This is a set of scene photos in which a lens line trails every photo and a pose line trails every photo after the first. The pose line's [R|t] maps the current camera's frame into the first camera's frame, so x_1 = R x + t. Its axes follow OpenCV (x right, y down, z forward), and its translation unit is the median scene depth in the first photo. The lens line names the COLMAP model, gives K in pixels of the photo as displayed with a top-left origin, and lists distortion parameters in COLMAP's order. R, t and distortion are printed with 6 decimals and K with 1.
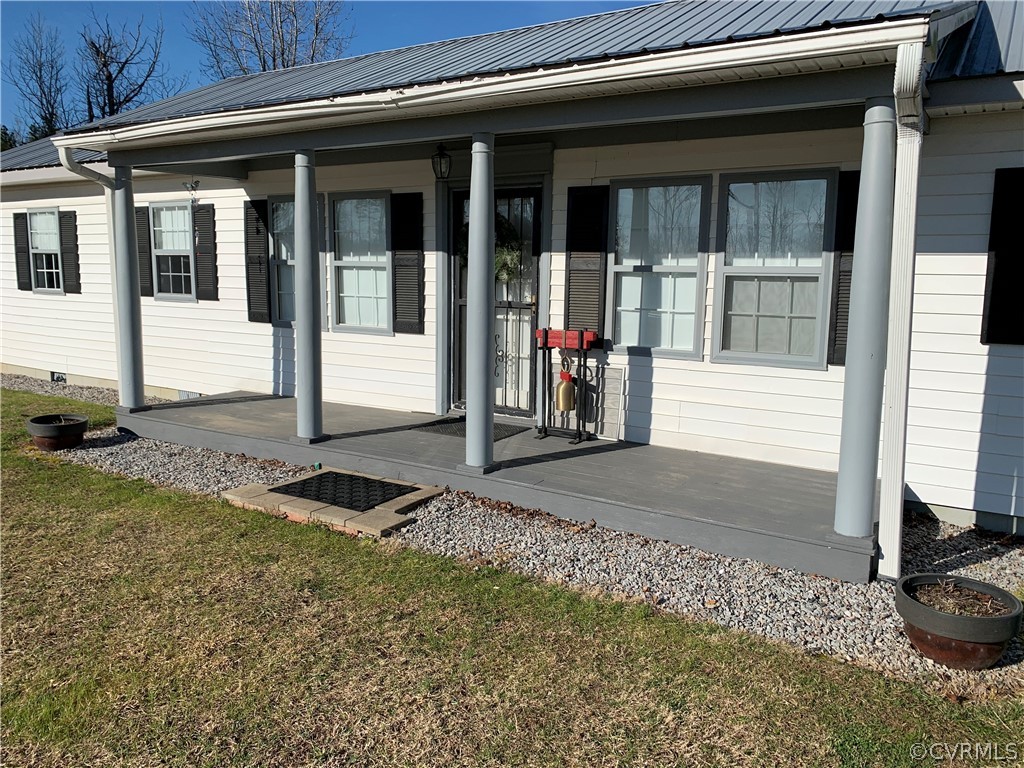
lens RADIAL K [[780.7, 0, 512.0], [0, 780.7, 384.0], [0, 0, 1]] dist [0.067082, 0.000181]
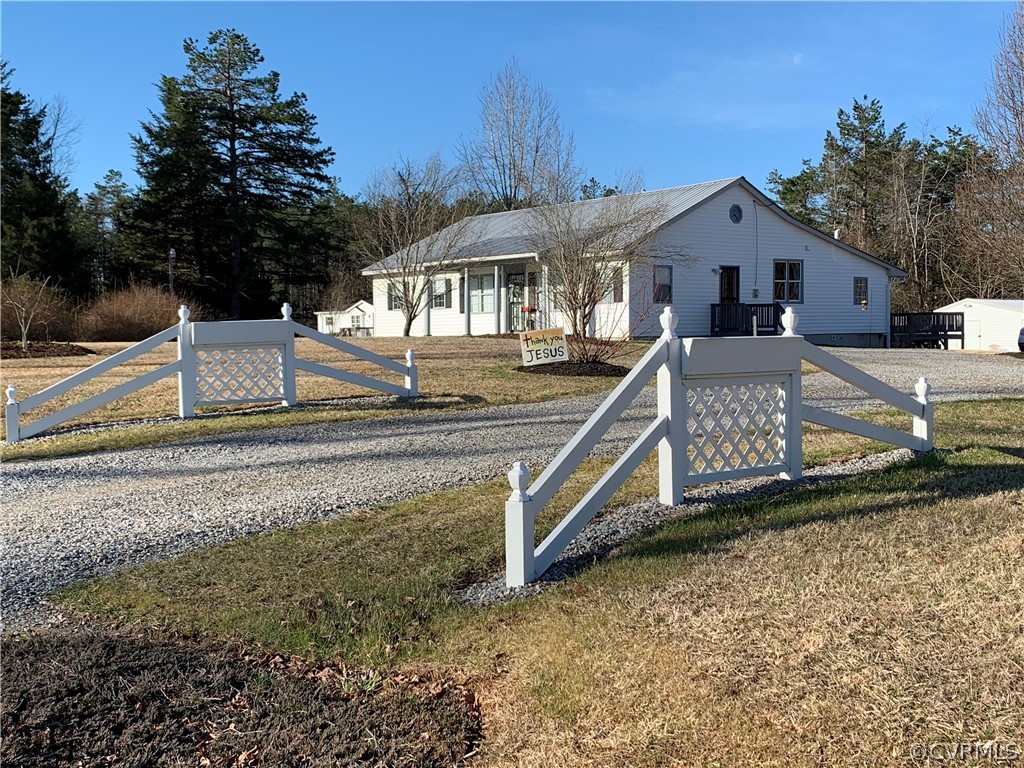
lens RADIAL K [[1192.4, 0, 512.0], [0, 1192.4, 384.0], [0, 0, 1]] dist [0.000616, -0.000012]
pose [[0.943303, -0.008109, -0.331833, 1.488002], [-0.024758, 0.995198, -0.094701, 0.666078], [0.331007, 0.097547, 0.938573, -3.490232]]
